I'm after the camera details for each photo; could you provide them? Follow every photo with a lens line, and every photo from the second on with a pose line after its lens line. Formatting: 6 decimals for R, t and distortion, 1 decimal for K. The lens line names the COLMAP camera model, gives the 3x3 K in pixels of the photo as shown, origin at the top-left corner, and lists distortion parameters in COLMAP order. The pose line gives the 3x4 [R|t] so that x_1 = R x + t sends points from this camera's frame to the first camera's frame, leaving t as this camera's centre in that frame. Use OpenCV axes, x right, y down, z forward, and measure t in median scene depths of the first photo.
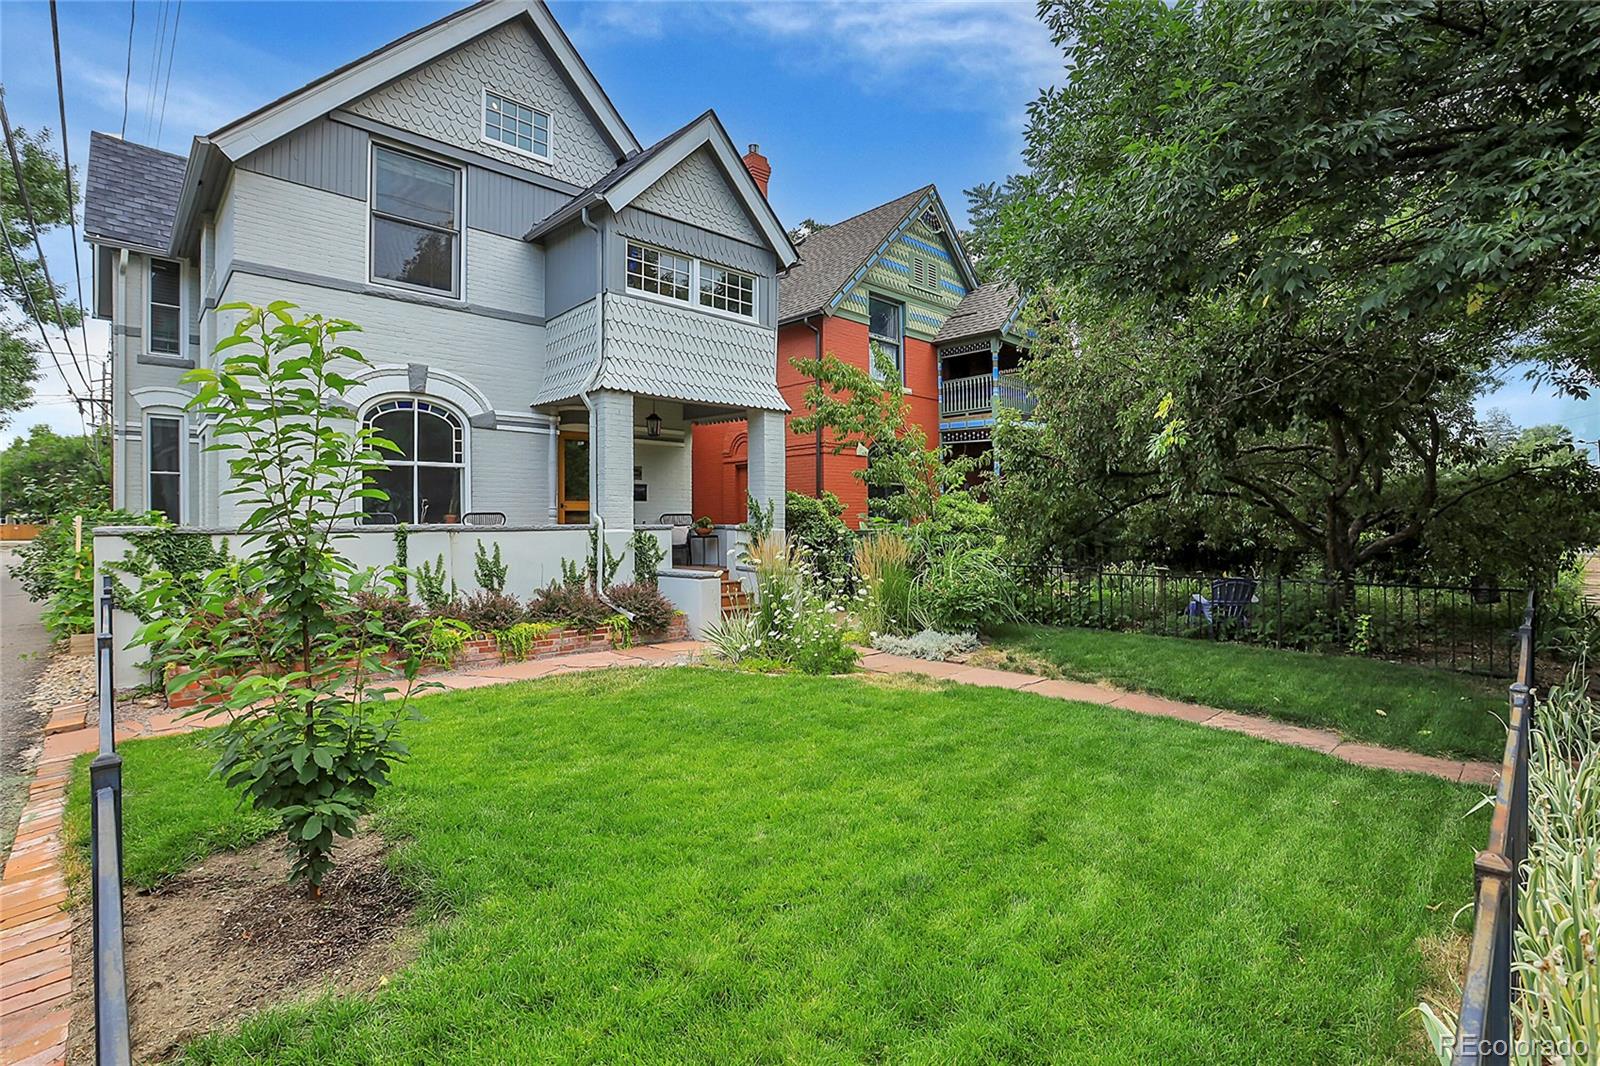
lens RADIAL K [[739.8, 0, 802.2], [0, 739.8, 528.3], [0, 0, 1]] dist [-0.032104, 0.000667]
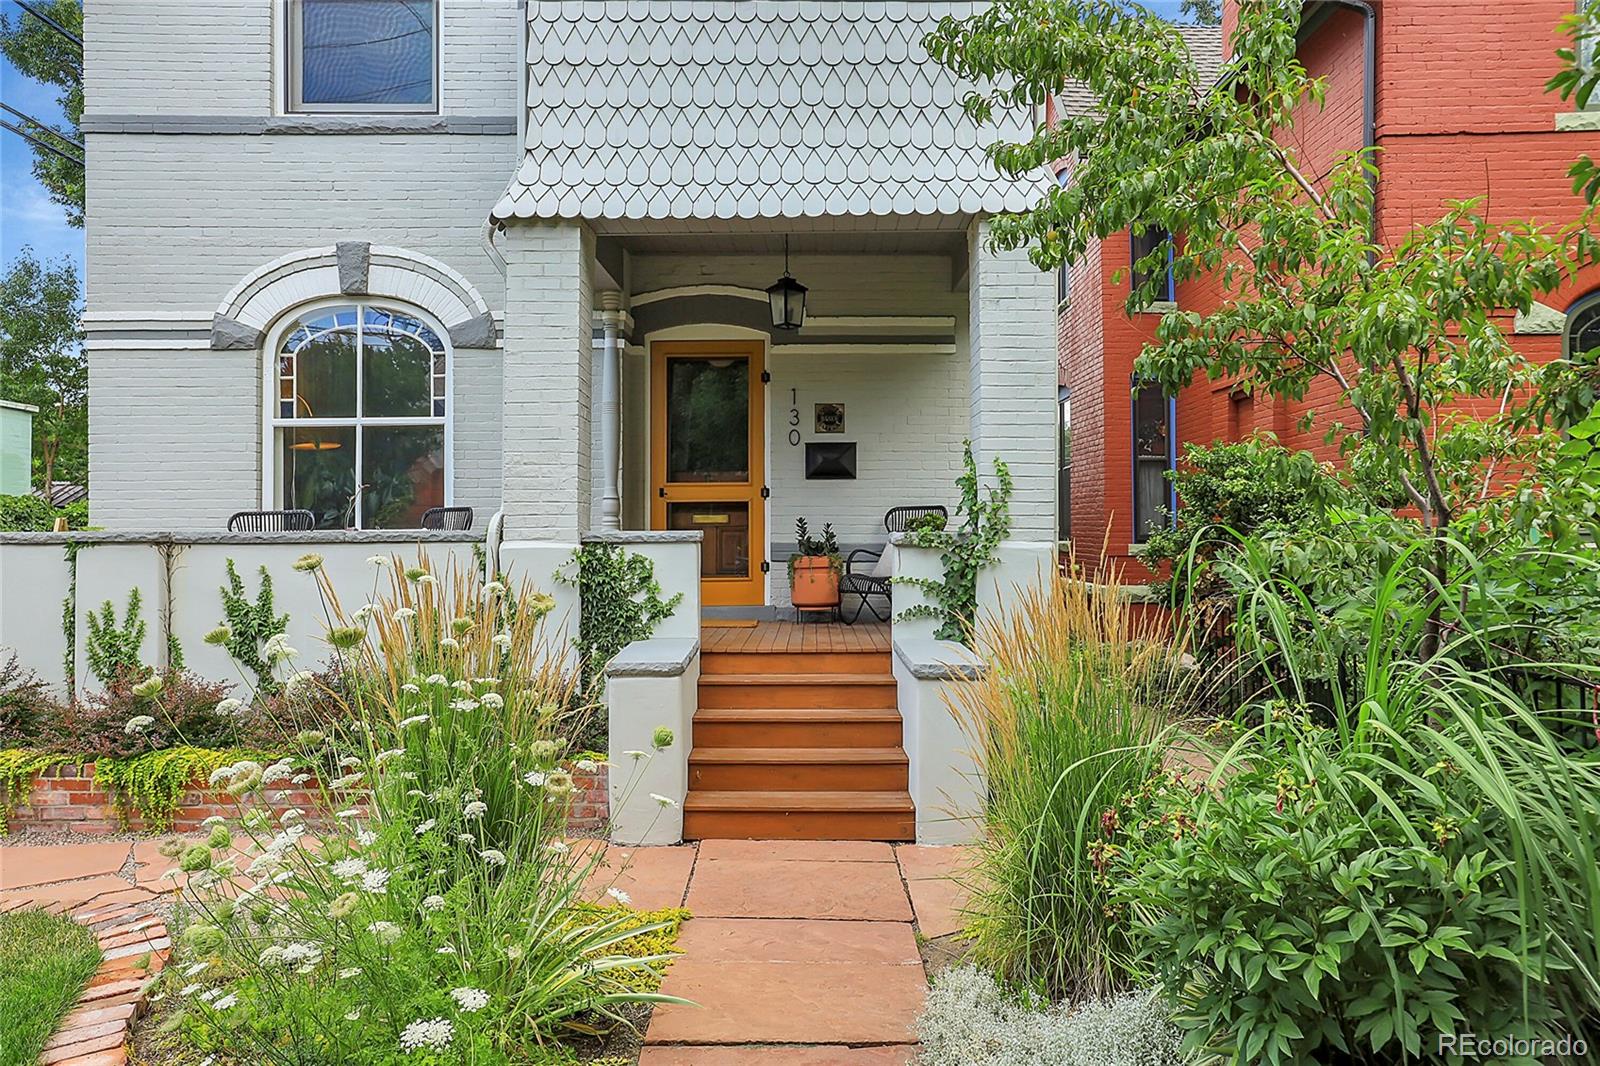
lens RADIAL K [[1100.0, 0, 799.2], [0, 1100.0, 530.6], [0, 0, 1]] dist [0.005527, 0.002629]
pose [[0.726953, 0.000203, -0.686687, 0.290744], [-0.003412, 0.999989, -0.003316, -0.003427], [0.686678, 0.004753, 0.726946, 0.611369]]
